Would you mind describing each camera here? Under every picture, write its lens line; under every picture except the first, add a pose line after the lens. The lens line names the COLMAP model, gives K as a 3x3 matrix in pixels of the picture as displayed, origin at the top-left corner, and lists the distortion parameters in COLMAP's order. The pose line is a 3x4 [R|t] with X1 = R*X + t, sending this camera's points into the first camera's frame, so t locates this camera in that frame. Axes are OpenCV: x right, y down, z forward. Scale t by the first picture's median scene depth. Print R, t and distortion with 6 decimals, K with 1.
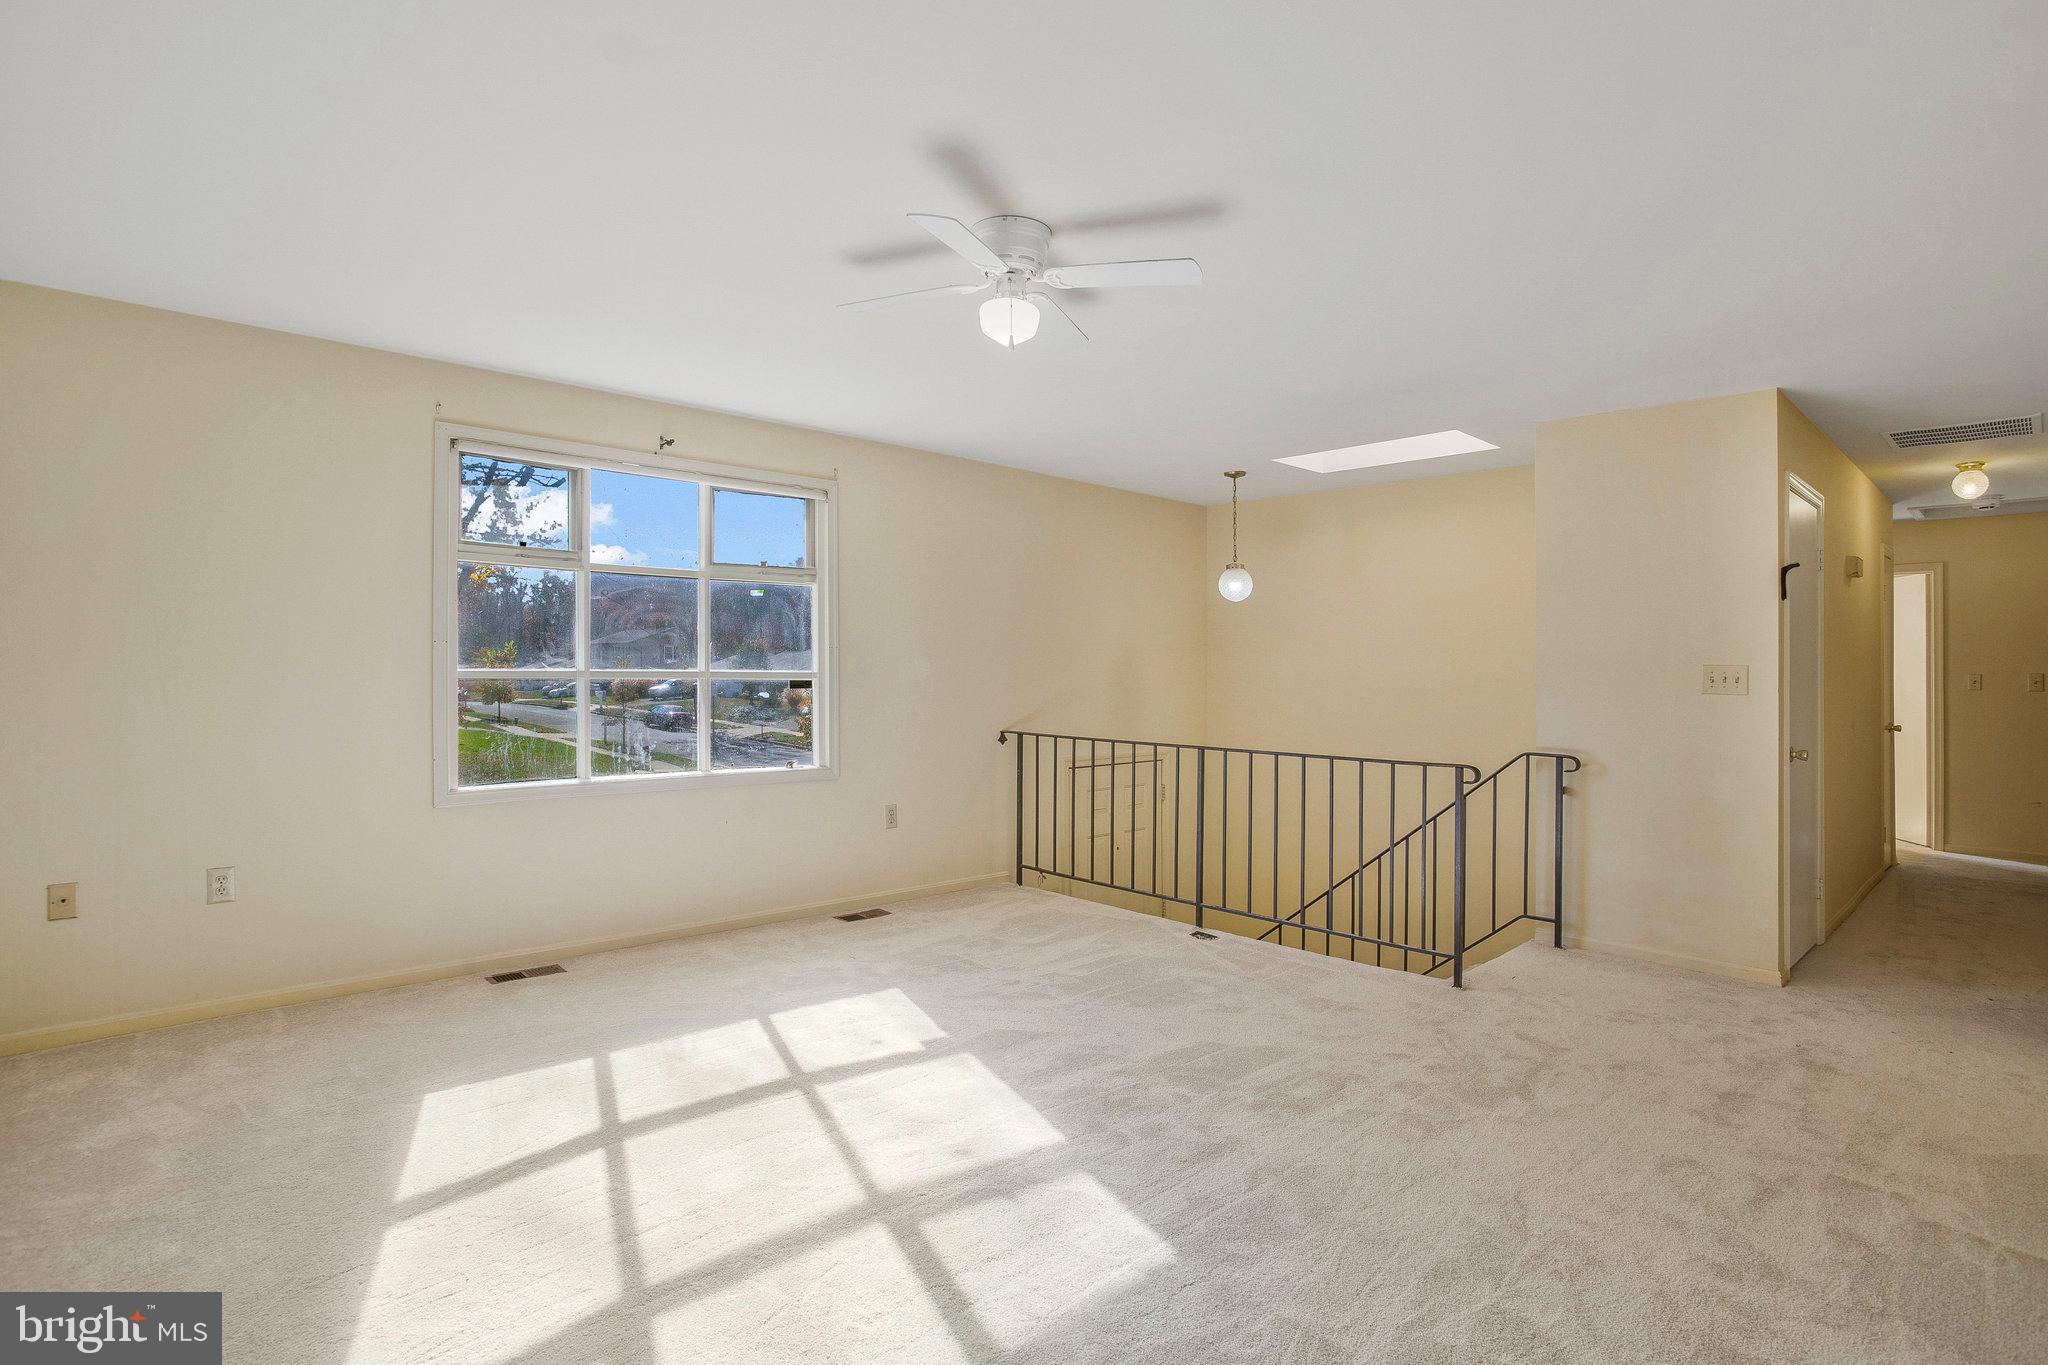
lens RADIAL K [[1027.0, 0, 1041.5], [0, 1027.0, 678.8], [0, 0, 1]] dist [-0.070915, 0.028078]
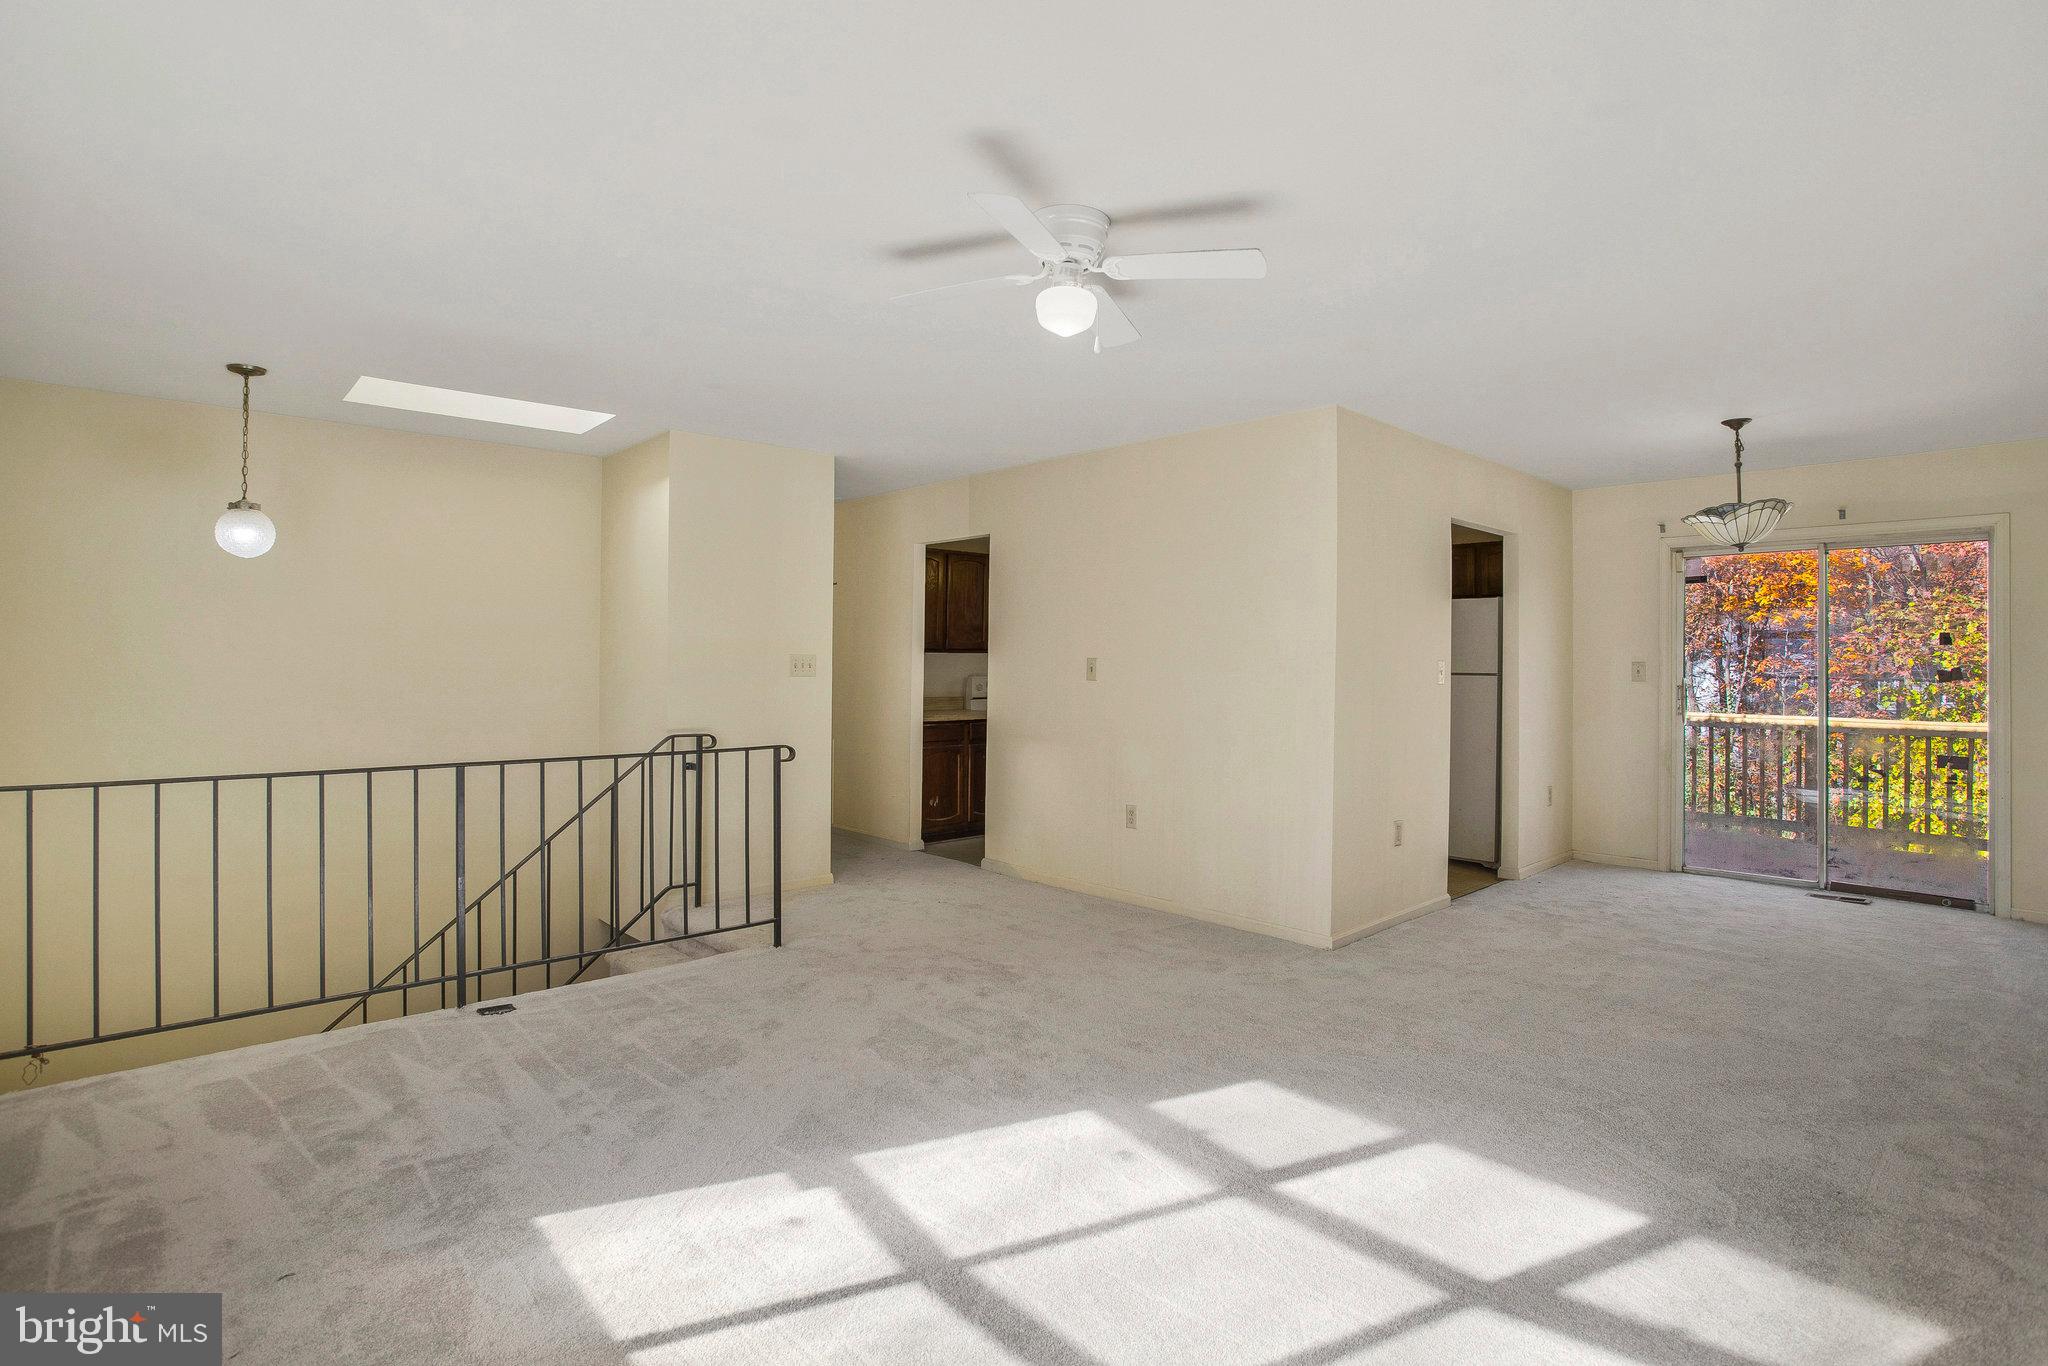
lens RADIAL K [[1027.0, 0, 1035.3], [0, 1027.0, 665.2], [0, 0, 1]] dist [-0.070915, 0.028078]
pose [[0.012531, -0.015480, 0.999802, -0.822984], [0.002977, 0.999876, 0.015444, -0.023173], [-0.999917, 0.002783, 0.012576, 0.829895]]
